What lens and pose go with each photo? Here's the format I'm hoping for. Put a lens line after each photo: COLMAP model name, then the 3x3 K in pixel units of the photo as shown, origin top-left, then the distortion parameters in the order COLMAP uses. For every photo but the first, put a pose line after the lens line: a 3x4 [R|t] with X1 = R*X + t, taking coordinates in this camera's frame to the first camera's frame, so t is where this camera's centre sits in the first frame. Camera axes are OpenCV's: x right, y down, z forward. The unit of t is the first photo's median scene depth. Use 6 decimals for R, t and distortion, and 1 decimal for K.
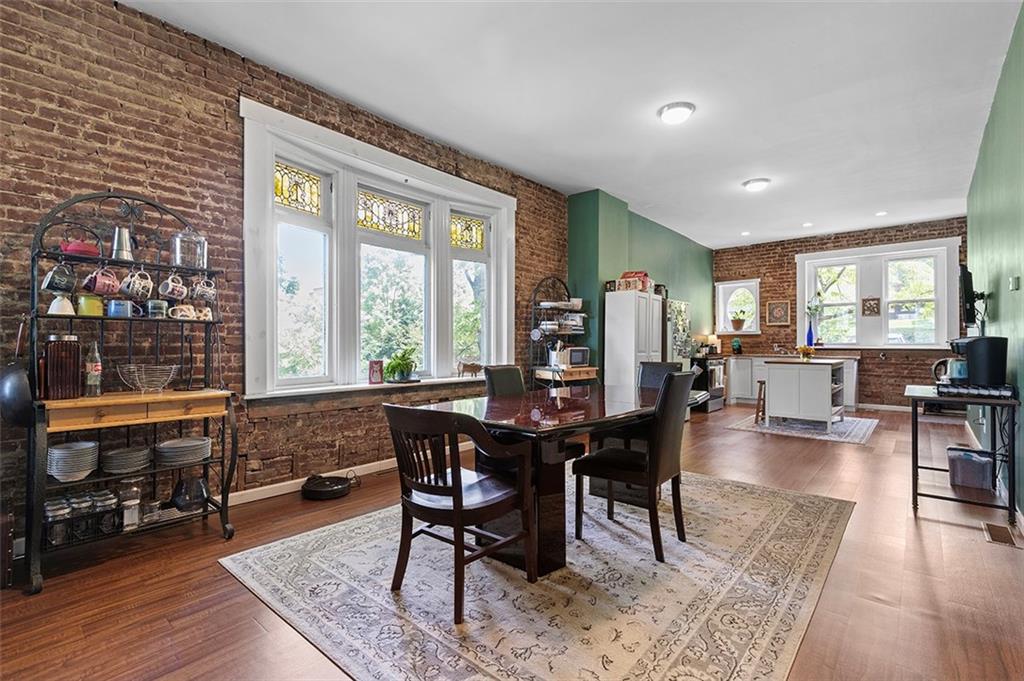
lens RADIAL K [[464.8, 0, 512.0], [0, 464.8, 342.0], [0, 0, 1]] dist [0.003372, 0.000190]
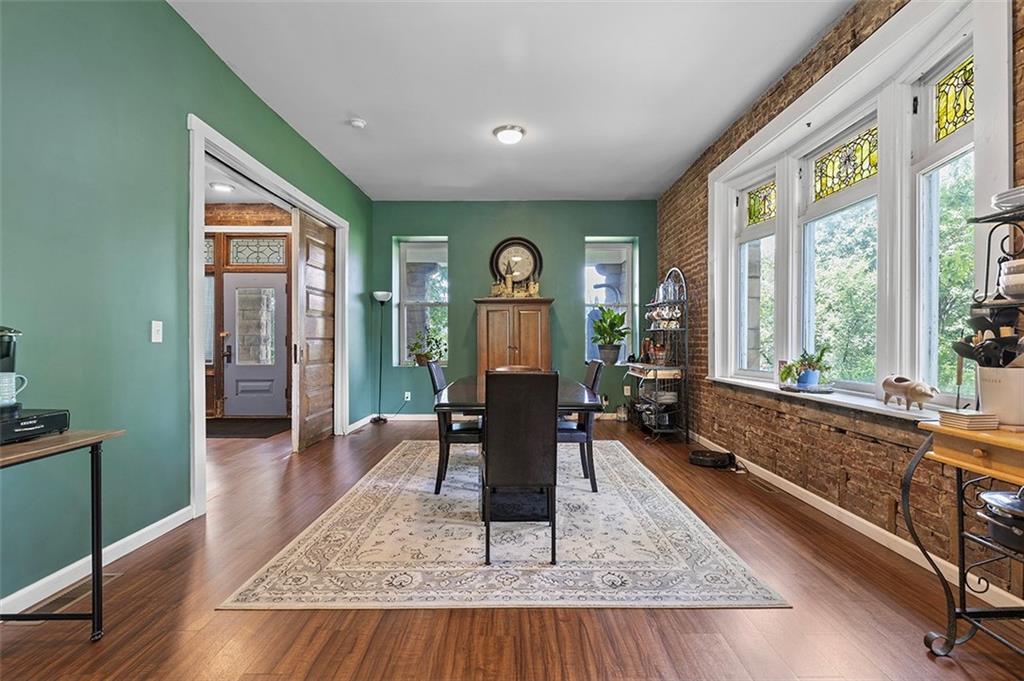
lens RADIAL K [[464.8, 0, 514.1], [0, 464.8, 343.3], [0, 0, 1]] dist [0.003372, 0.000190]
pose [[-0.754198, -0.000949, -0.656646, 0.581807], [-0.000819, 1.000000, -0.000505, 0.006679], [0.656646, 0.000157, -0.754199, 1.170214]]
